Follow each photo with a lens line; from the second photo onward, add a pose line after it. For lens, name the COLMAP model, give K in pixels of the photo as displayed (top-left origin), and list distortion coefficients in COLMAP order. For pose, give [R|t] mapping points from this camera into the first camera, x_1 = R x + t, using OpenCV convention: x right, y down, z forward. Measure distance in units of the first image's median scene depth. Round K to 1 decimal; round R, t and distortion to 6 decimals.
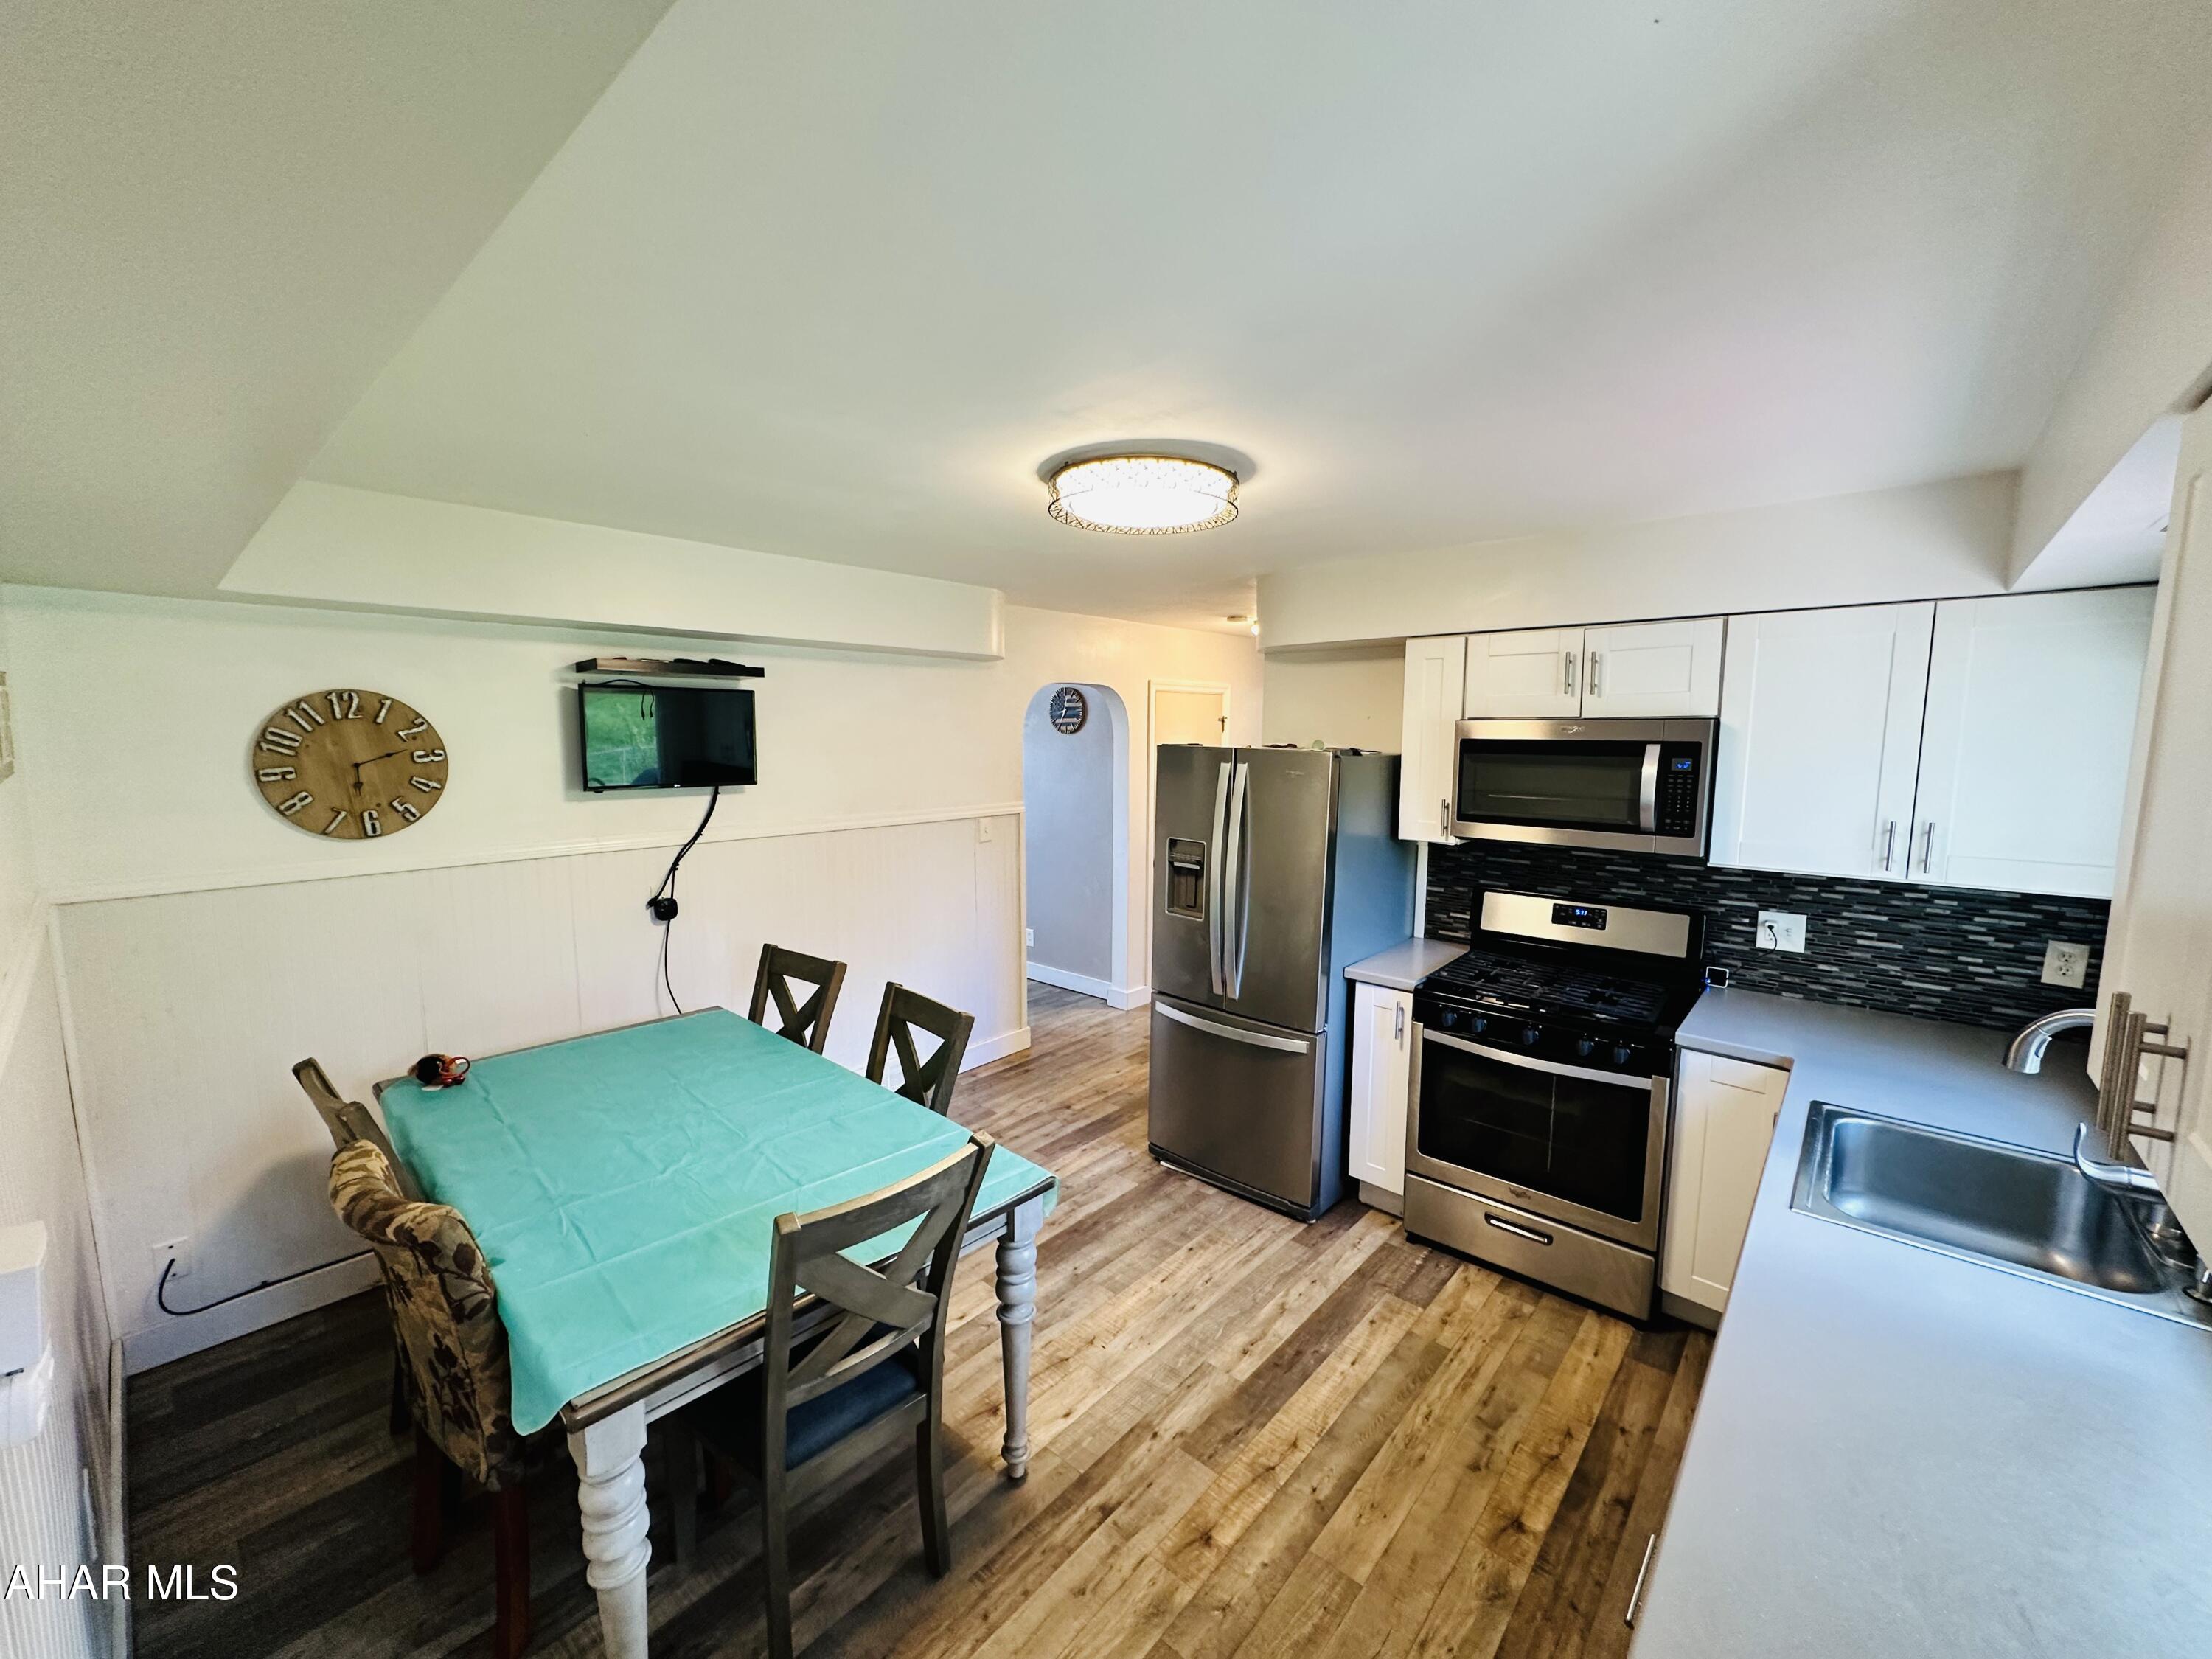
lens RADIAL K [[881.9, 0, 1104.3], [0, 881.9, 828.8], [0, 0, 1]] dist [-0.000642, -0.000151]
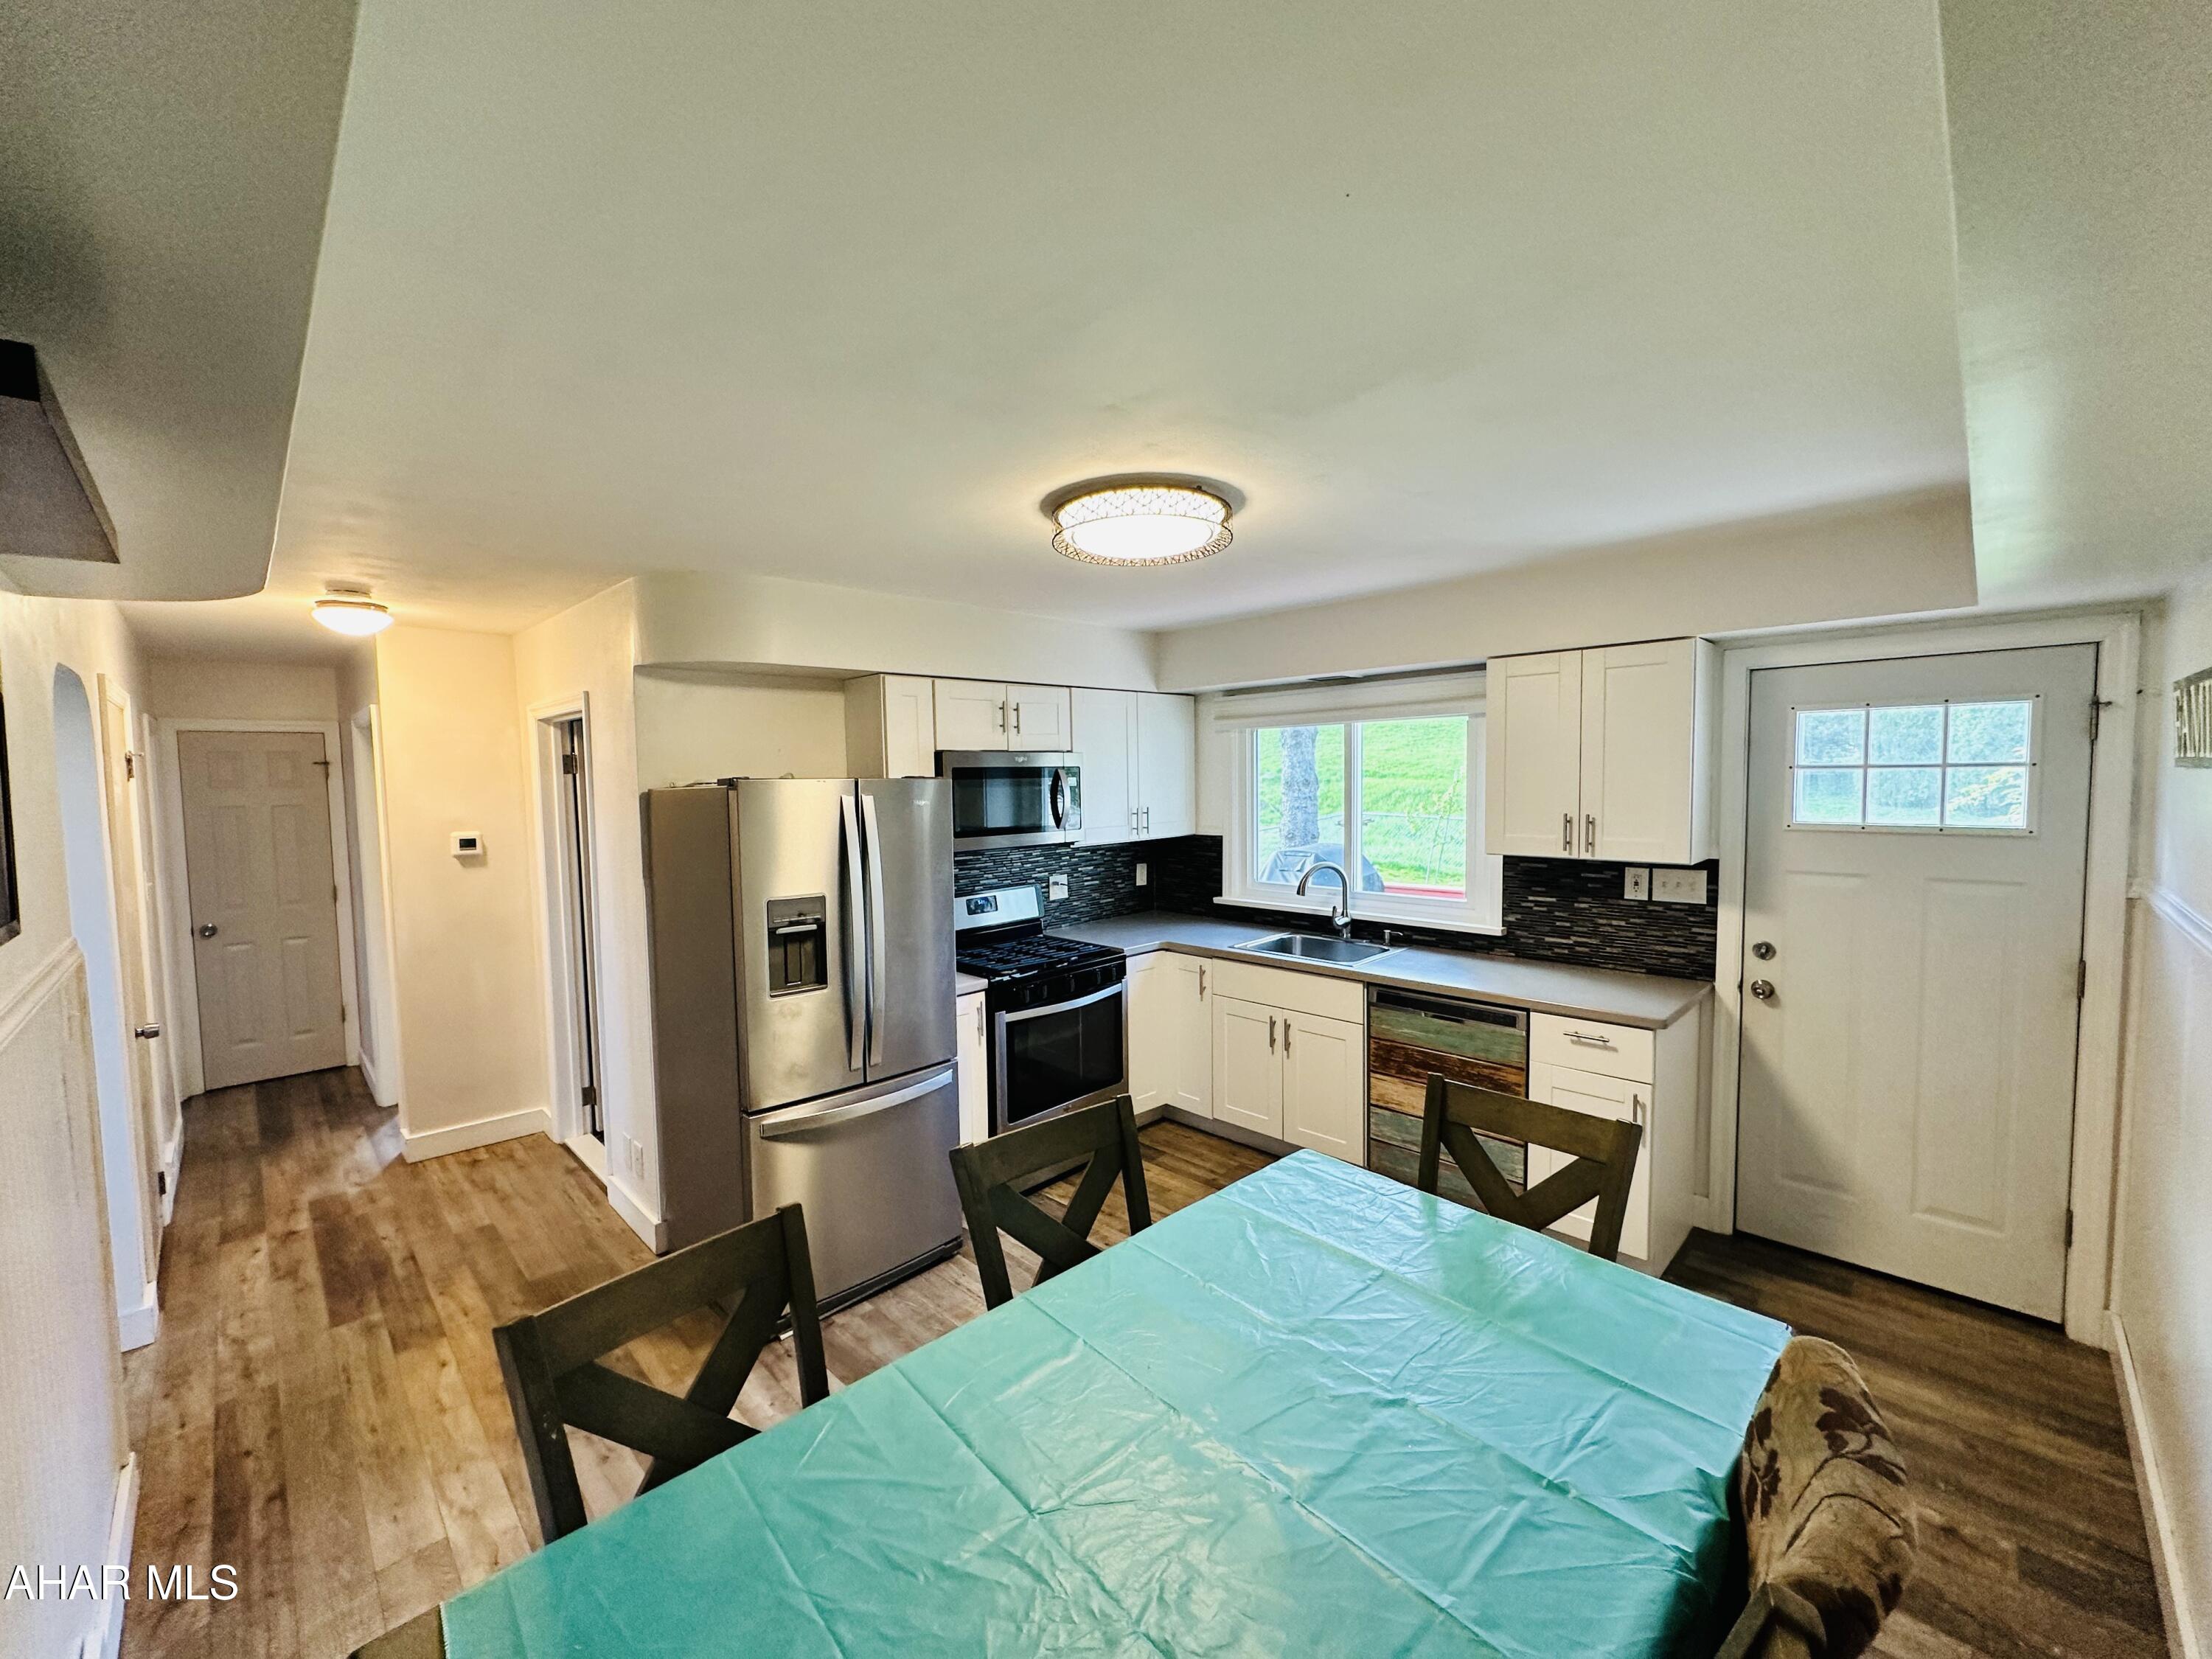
lens RADIAL K [[881.9, 0, 1104.3], [0, 881.9, 828.8], [0, 0, 1]] dist [-0.000642, -0.000151]
pose [[0.060348, -0.065394, 0.996033, -0.980743], [0.133089, 0.989469, 0.056899, -0.081593], [-0.989265, 0.129127, 0.068415, 0.967613]]
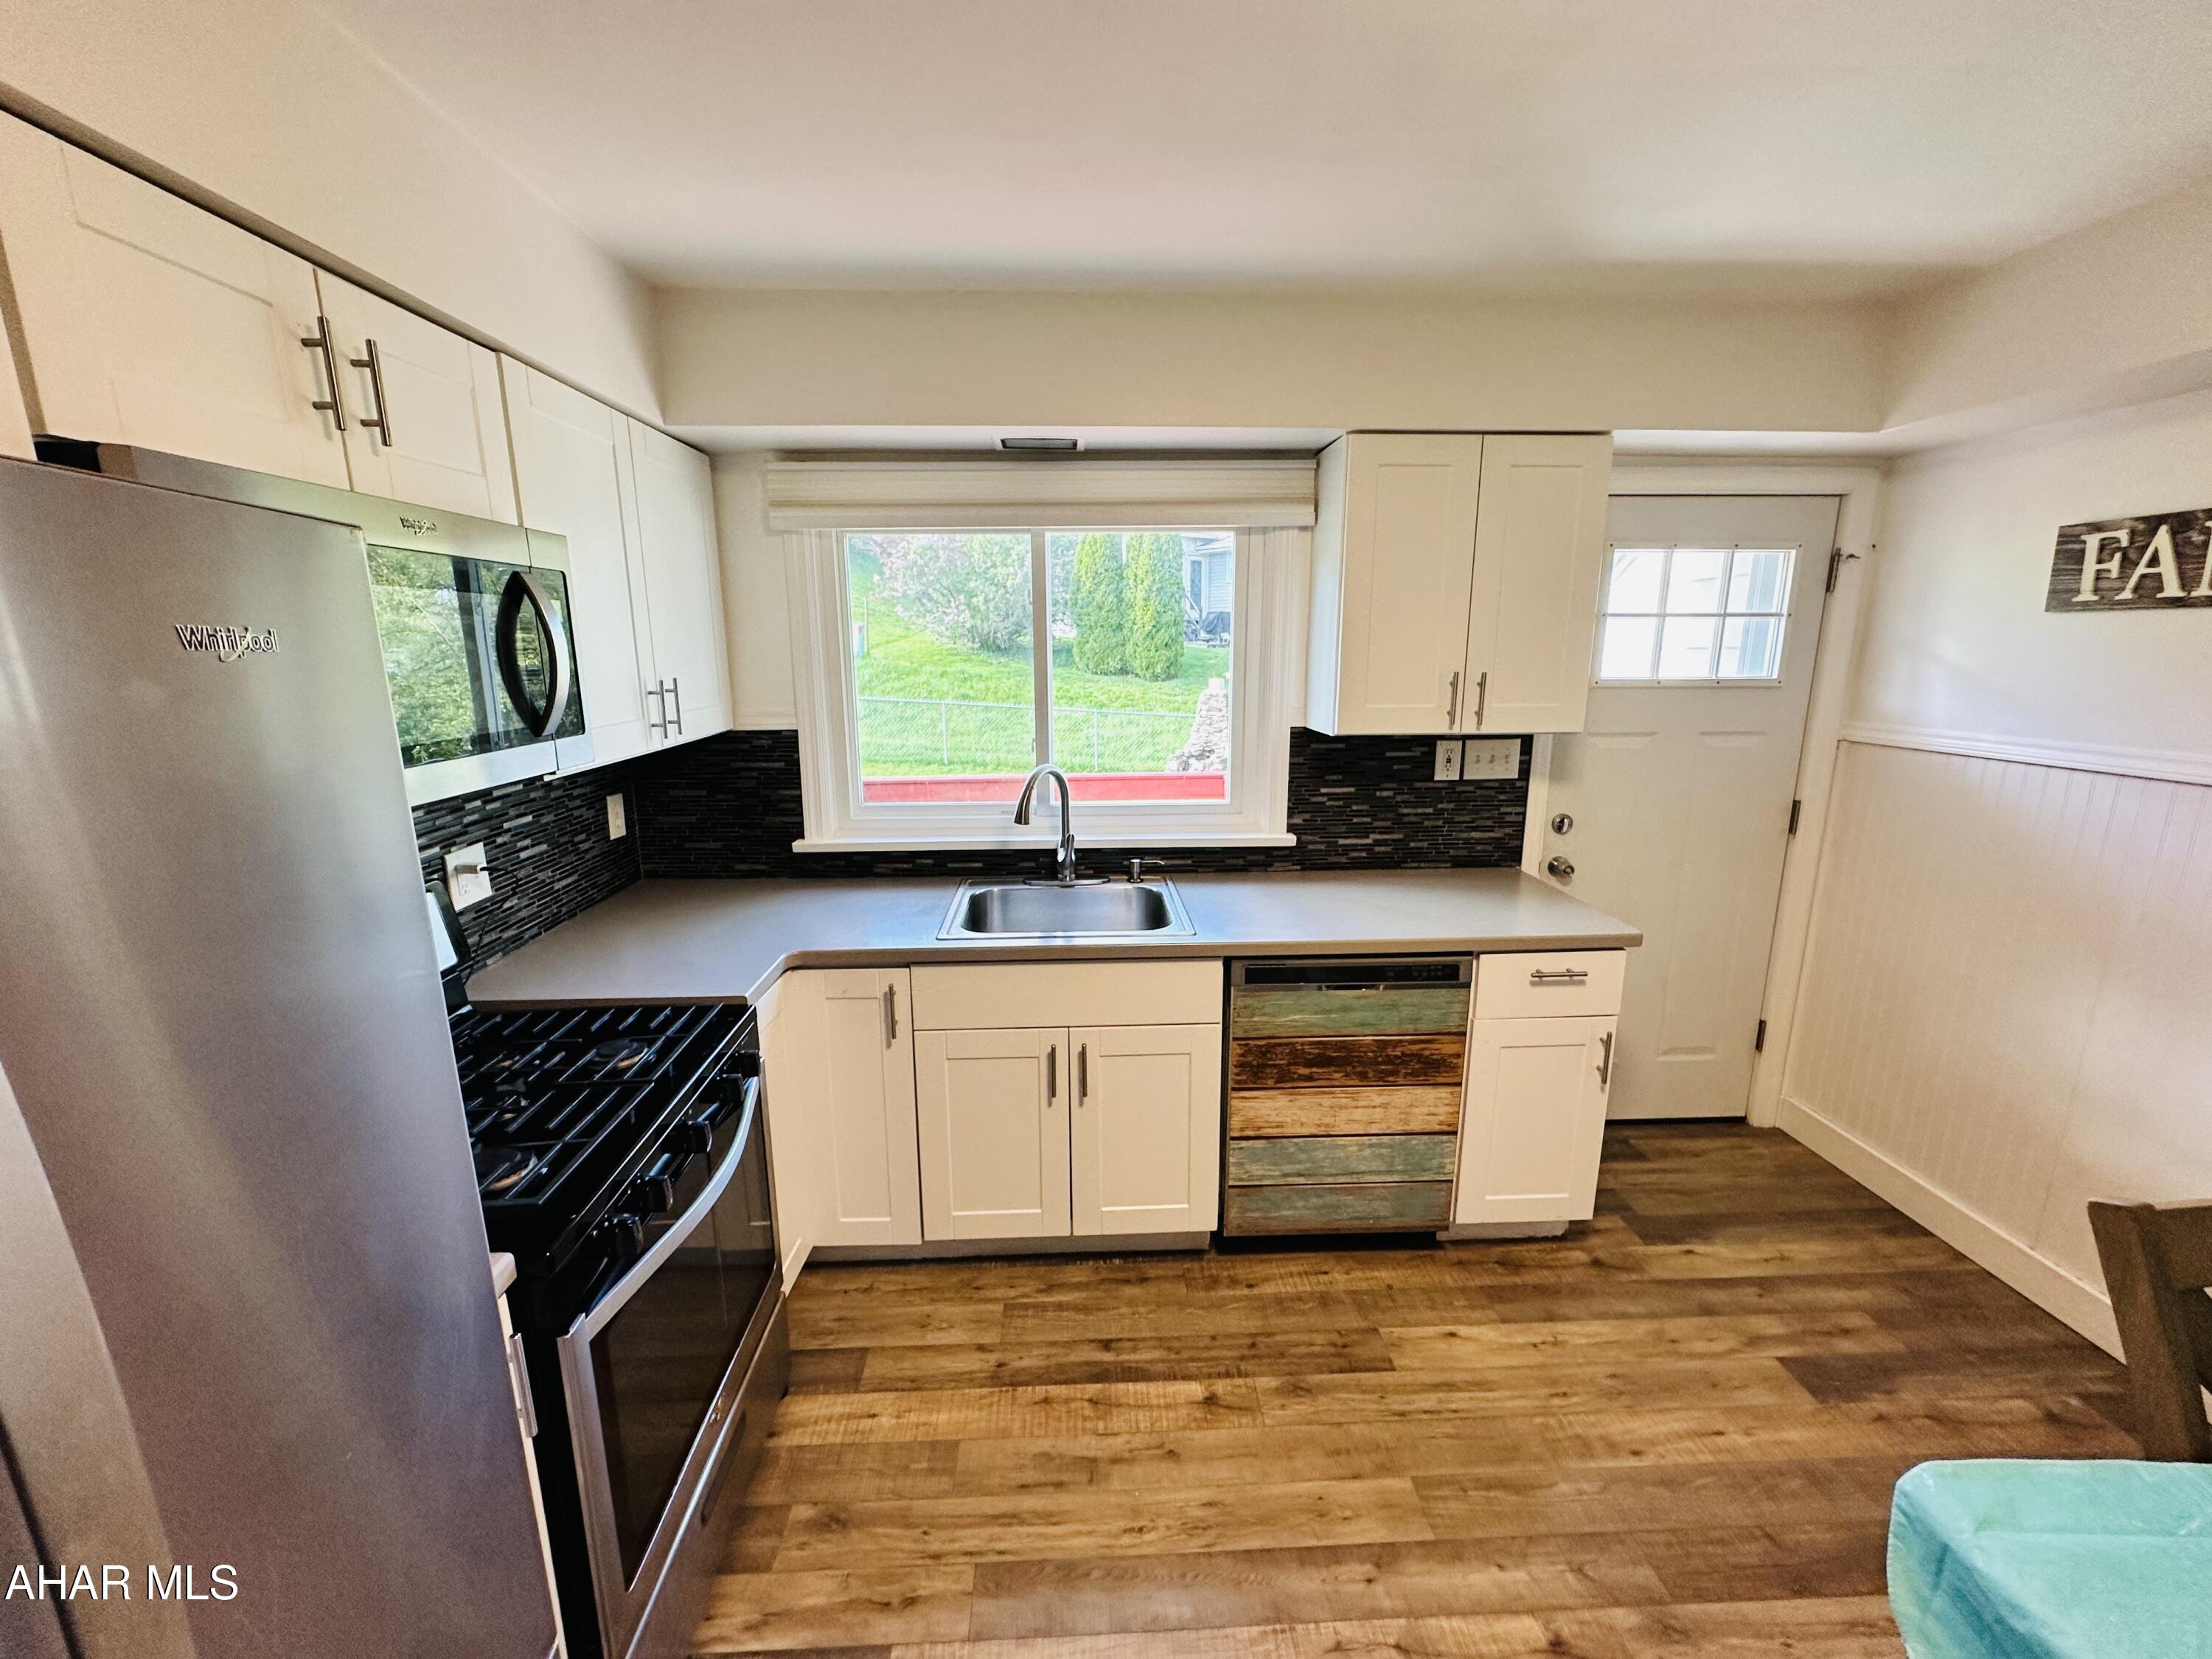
lens RADIAL K [[881.9, 0, 1104.3], [0, 881.9, 828.8], [0, 0, 1]] dist [-0.000642, -0.000151]
pose [[-0.693704, -0.149810, 0.704508, -0.032691], [0.085572, 0.954060, 0.287136, -0.081814], [-0.715158, 0.259473, -0.649016, 1.313088]]
